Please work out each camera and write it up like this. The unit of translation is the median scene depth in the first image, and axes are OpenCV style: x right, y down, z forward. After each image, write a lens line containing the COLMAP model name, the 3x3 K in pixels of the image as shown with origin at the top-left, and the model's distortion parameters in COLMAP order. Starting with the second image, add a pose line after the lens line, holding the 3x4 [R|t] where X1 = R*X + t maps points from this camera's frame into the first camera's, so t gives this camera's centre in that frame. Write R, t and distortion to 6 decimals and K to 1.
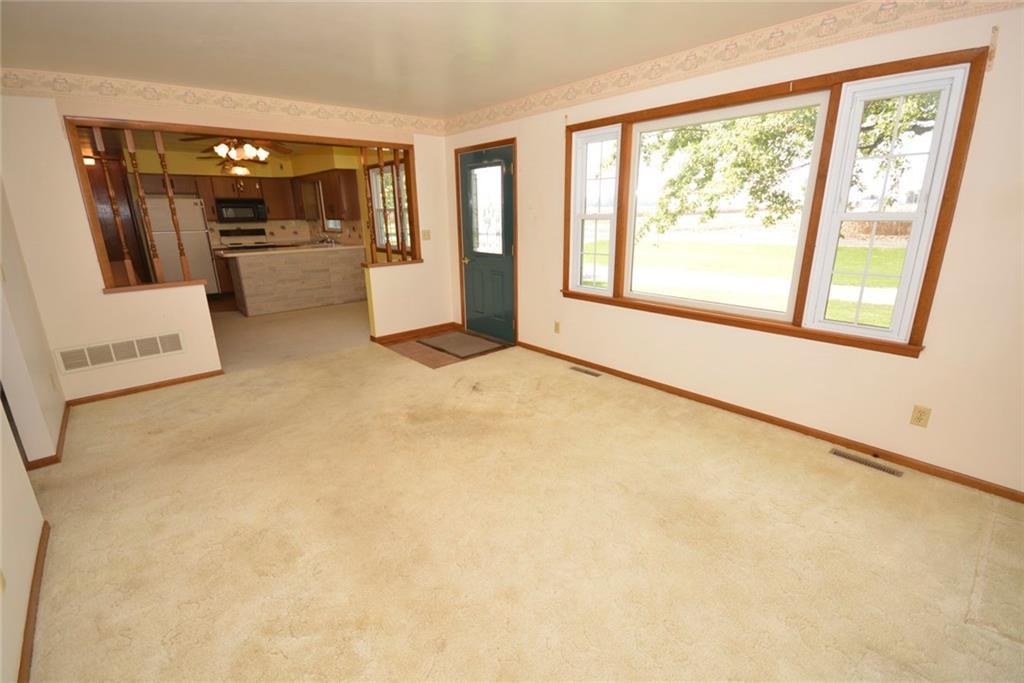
lens RADIAL K [[451.9, 0, 518.3], [0, 451.9, 342.8], [0, 0, 1]] dist [-0.002023, -0.007806]
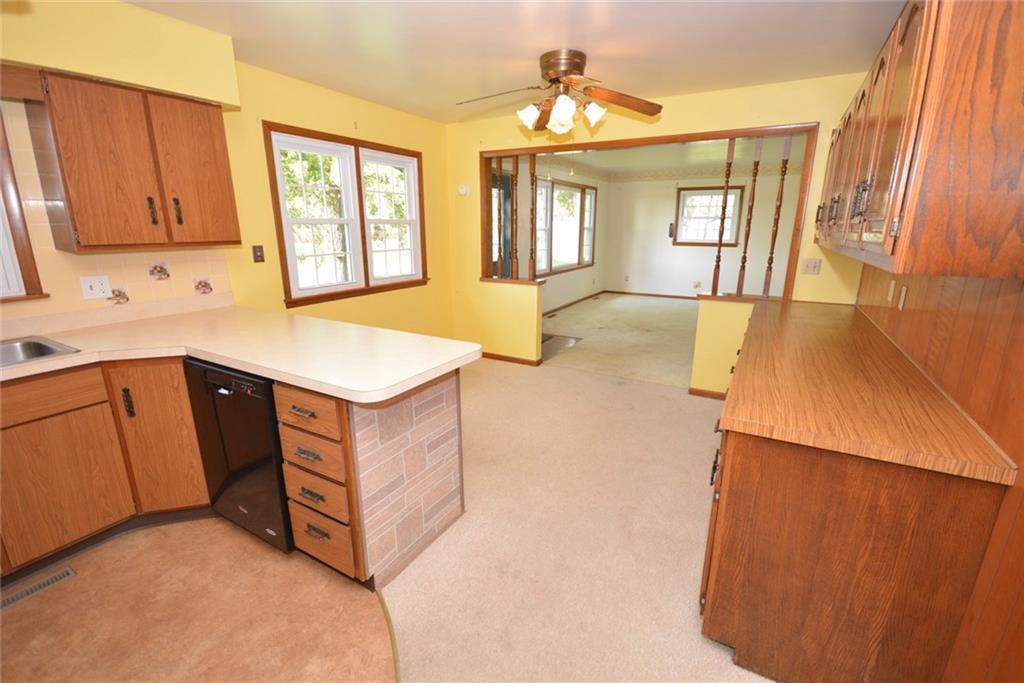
lens RADIAL K [[451.9, 0, 518.3], [0, 451.9, 342.8], [0, 0, 1]] dist [-0.002023, -0.007806]
pose [[-0.313731, -0.238363, 0.919106, -2.976118], [0.247946, 0.913826, 0.321628, -0.668435], [-0.916567, 0.328793, -0.227594, 2.381846]]
